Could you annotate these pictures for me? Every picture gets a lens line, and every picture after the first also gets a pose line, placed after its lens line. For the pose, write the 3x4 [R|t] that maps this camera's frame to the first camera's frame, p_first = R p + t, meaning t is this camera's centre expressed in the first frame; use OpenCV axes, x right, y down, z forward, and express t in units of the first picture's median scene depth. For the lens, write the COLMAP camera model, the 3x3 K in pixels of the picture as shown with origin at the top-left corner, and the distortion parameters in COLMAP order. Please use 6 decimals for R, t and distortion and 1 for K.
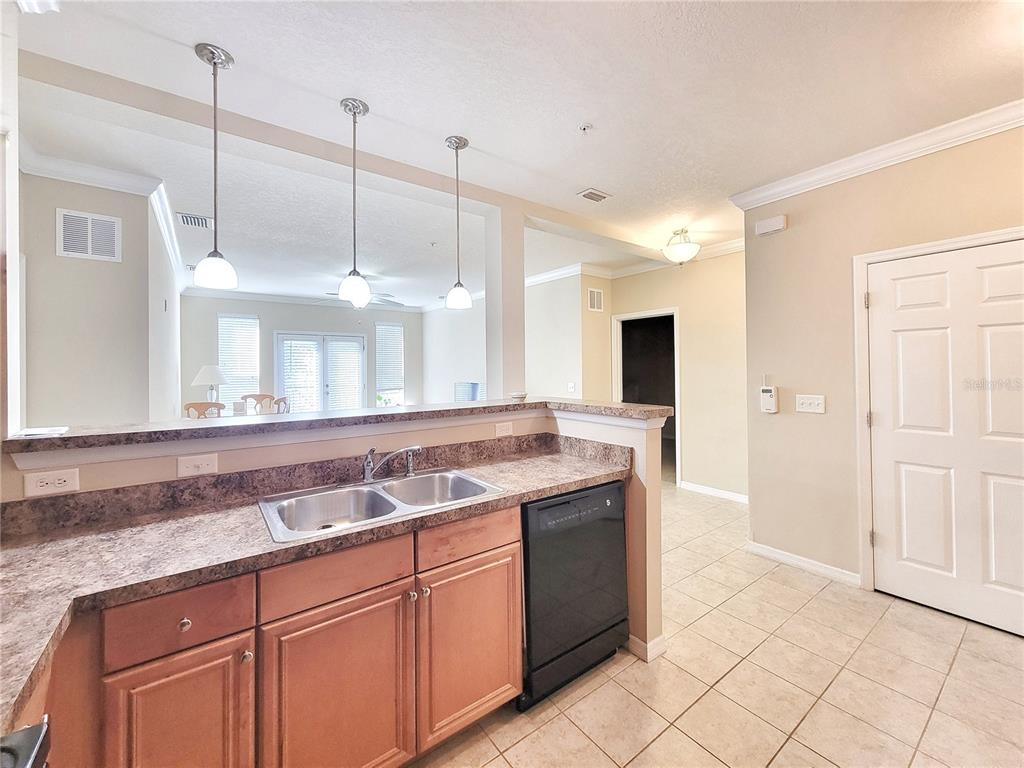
lens RADIAL K [[419.0, 0, 513.6], [0, 419.0, 363.5], [0, 0, 1]] dist [0.000258, 0.000076]
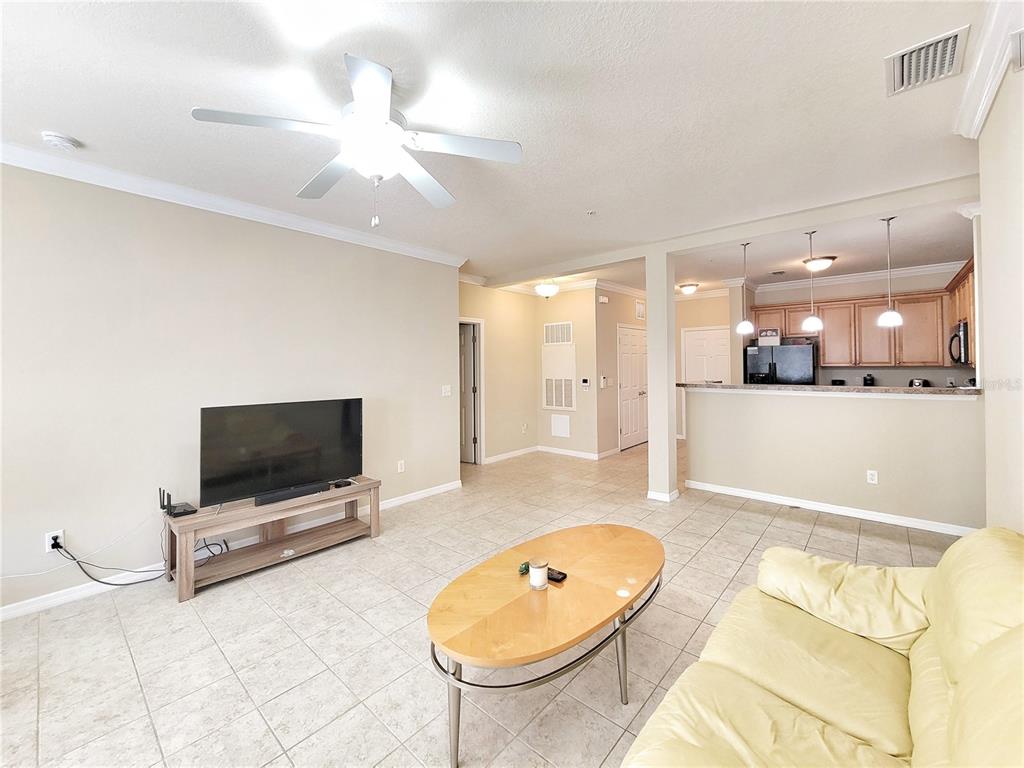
lens RADIAL K [[417.9, 0, 512.6], [0, 417.9, 359.9], [0, 0, 1]] dist [-0.000315, 0.000128]
pose [[-0.208642, 0.022723, 0.977728, -0.711318], [0.003050, 0.999740, -0.022584, 0.011142], [-0.977987, -0.001730, -0.208657, 0.992164]]
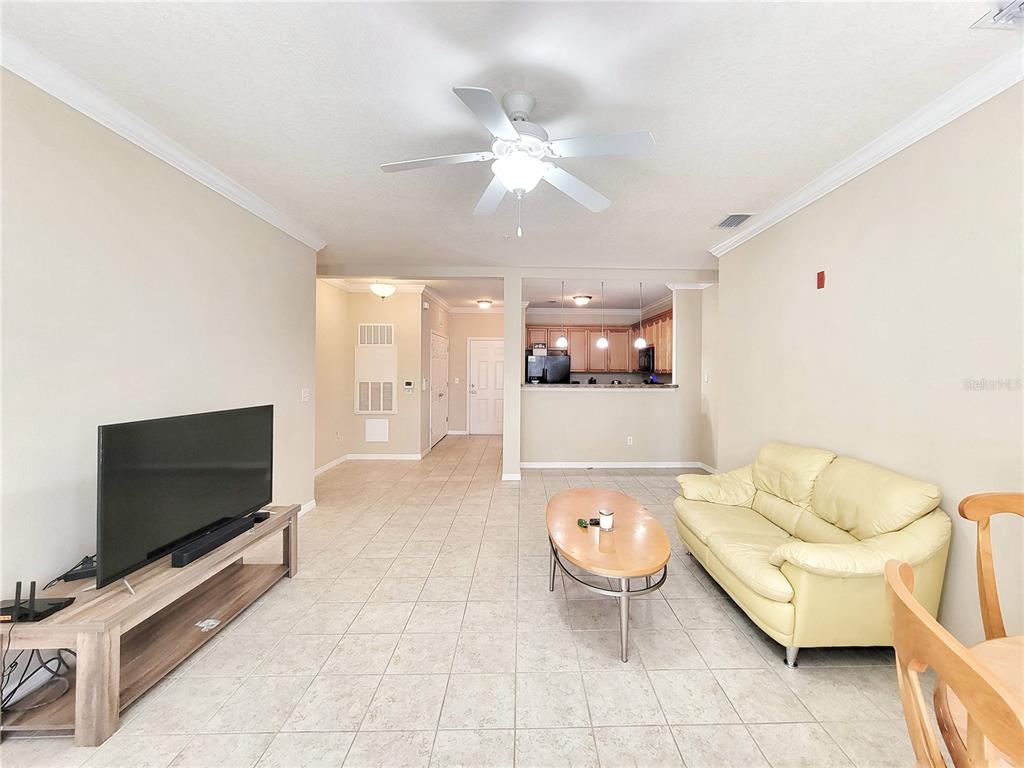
lens RADIAL K [[419.3, 0, 534.1], [0, 419.3, 366.2], [0, 0, 1]] dist [-0.000574, -0.000053]
pose [[-0.822525, 0.008071, 0.568671, -0.586756], [-0.004024, 0.999792, -0.020010, 0.016623], [-0.568714, -0.018747, -0.822321, 1.308749]]
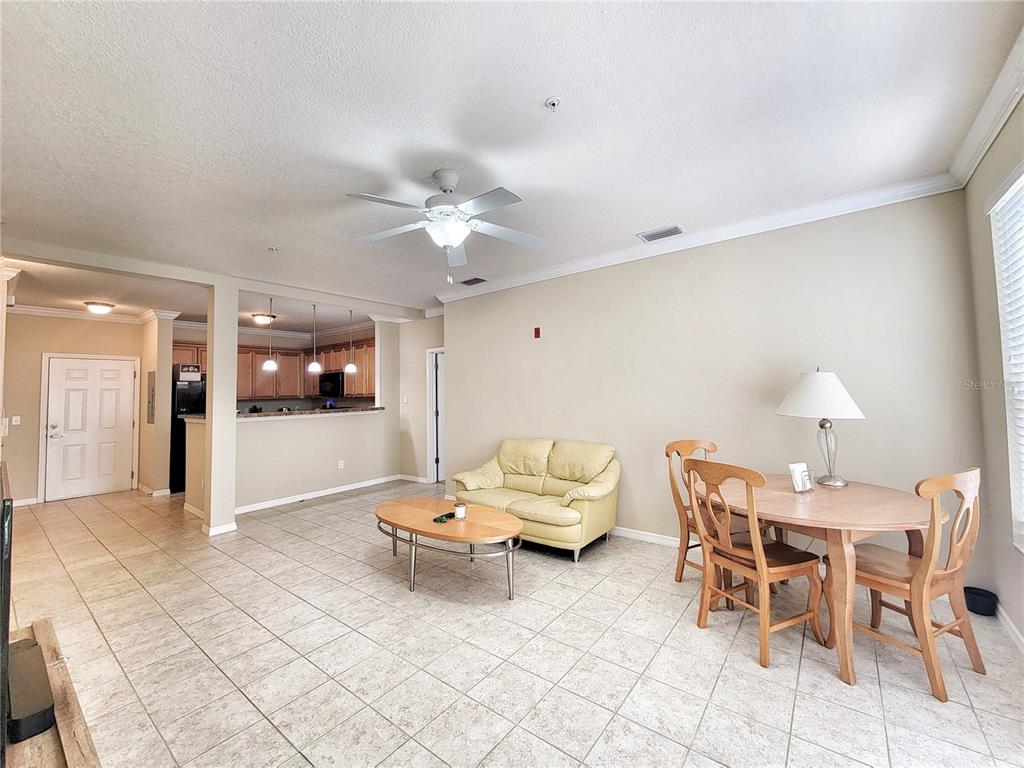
lens RADIAL K [[419.4, 0, 513.9], [0, 419.4, 371.7], [0, 0, 1]] dist [-0.000238, 0.000635]
pose [[-0.962205, 0.017354, -0.271773, -0.322643], [0.033302, 0.997976, -0.054176, 0.018422], [0.270282, -0.061179, -0.960835, 1.457533]]
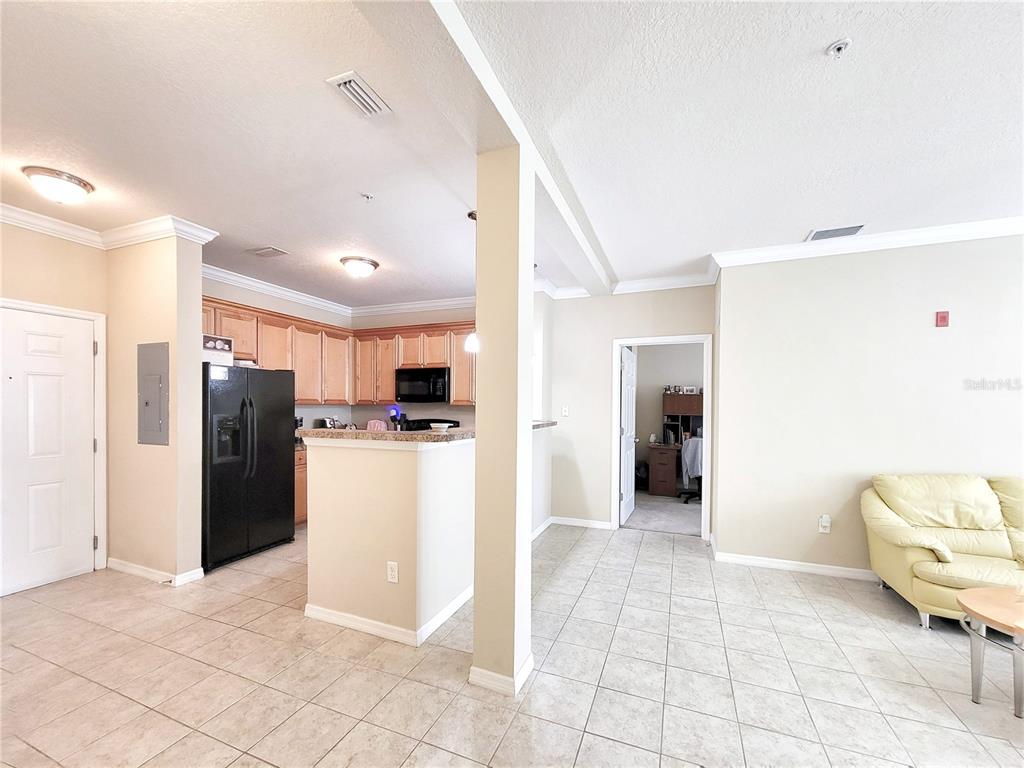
lens RADIAL K [[418.2, 0, 514.5], [0, 418.2, 410.5], [0, 0, 1]] dist [-0.001021, -0.000256]
pose [[-0.851060, 0.009943, -0.524975, 0.173169], [0.005212, 0.999931, 0.010489, 0.012959], [0.525043, 0.006190, -0.851053, 0.875063]]
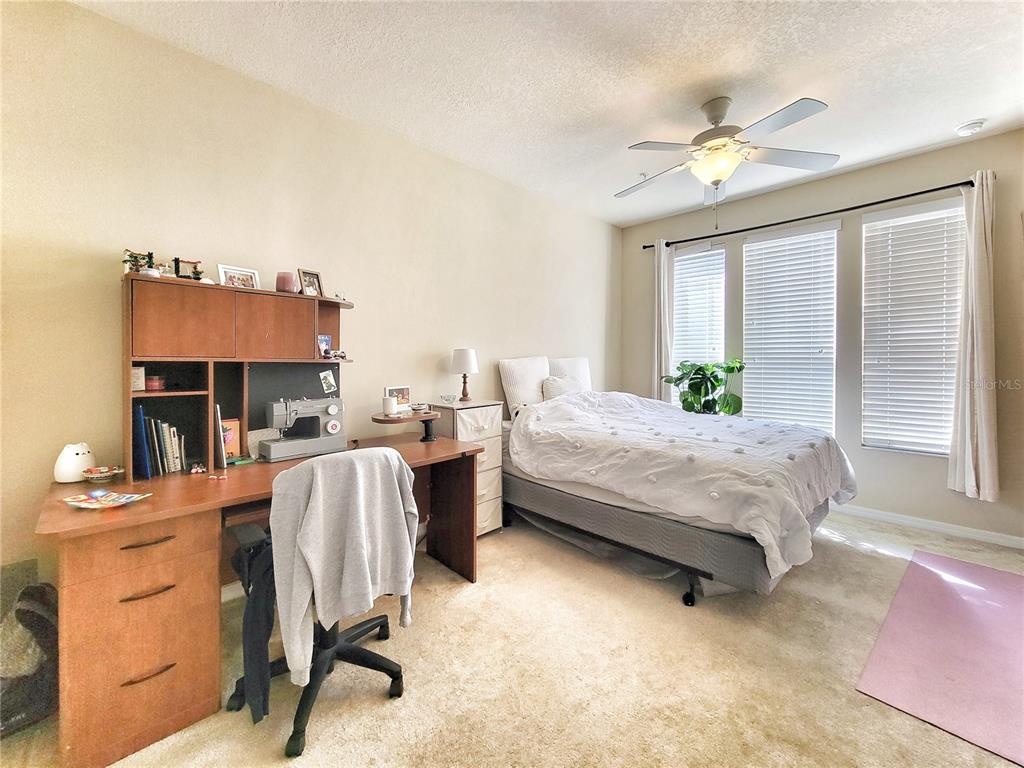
lens RADIAL K [[419.0, 0, 513.6], [0, 419.0, 363.5], [0, 0, 1]] dist [0.000258, 0.000076]
pose [[0.132349, 0.022103, -0.990957, -0.469998], [0.010028, 0.999670, 0.023636, 0.035601], [0.991152, -0.013065, 0.132084, 0.325901]]
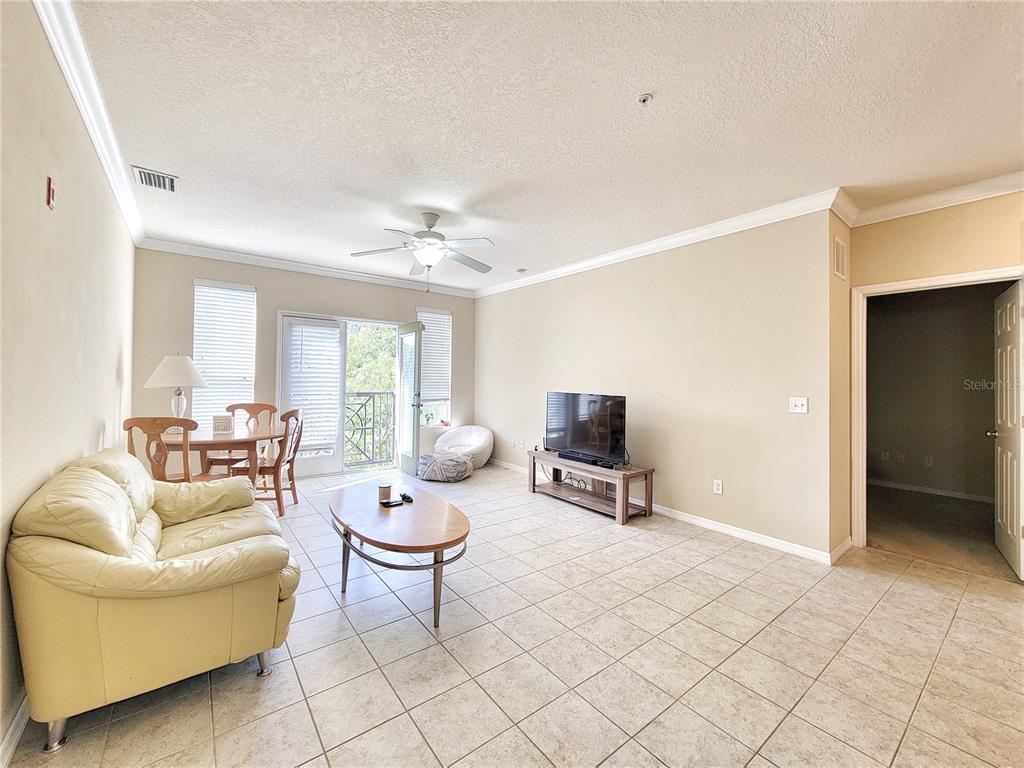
lens RADIAL K [[419.4, 0, 513.9], [0, 419.4, 371.7], [0, 0, 1]] dist [-0.000238, 0.000635]
pose [[0.999428, 0.024384, 0.023412, -0.260784], [-0.024170, 0.999664, -0.009401, 0.023732], [-0.023633, 0.008829, 0.999682, 0.400612]]
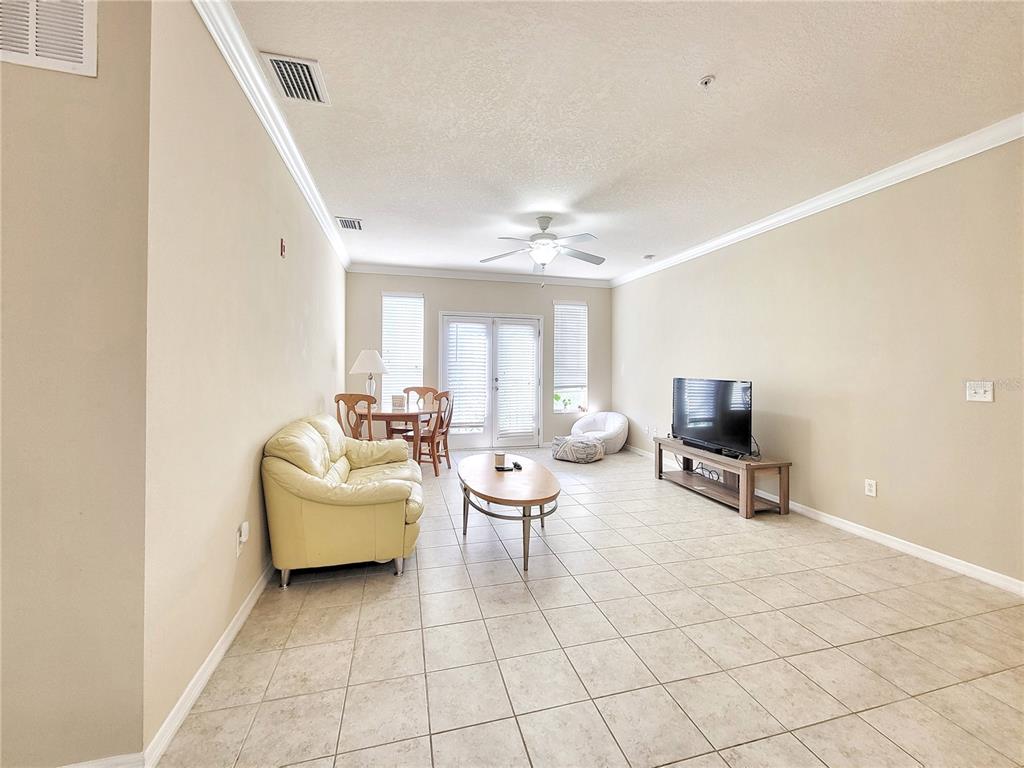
lens RADIAL K [[419.0, 0, 513.6], [0, 419.0, 363.5], [0, 0, 1]] dist [0.000258, 0.000076]
pose [[0.931299, 0.011688, -0.364068, -0.166470], [-0.012531, 0.999921, 0.000047, 0.030314], [0.364040, 0.004518, 0.931372, 0.357696]]
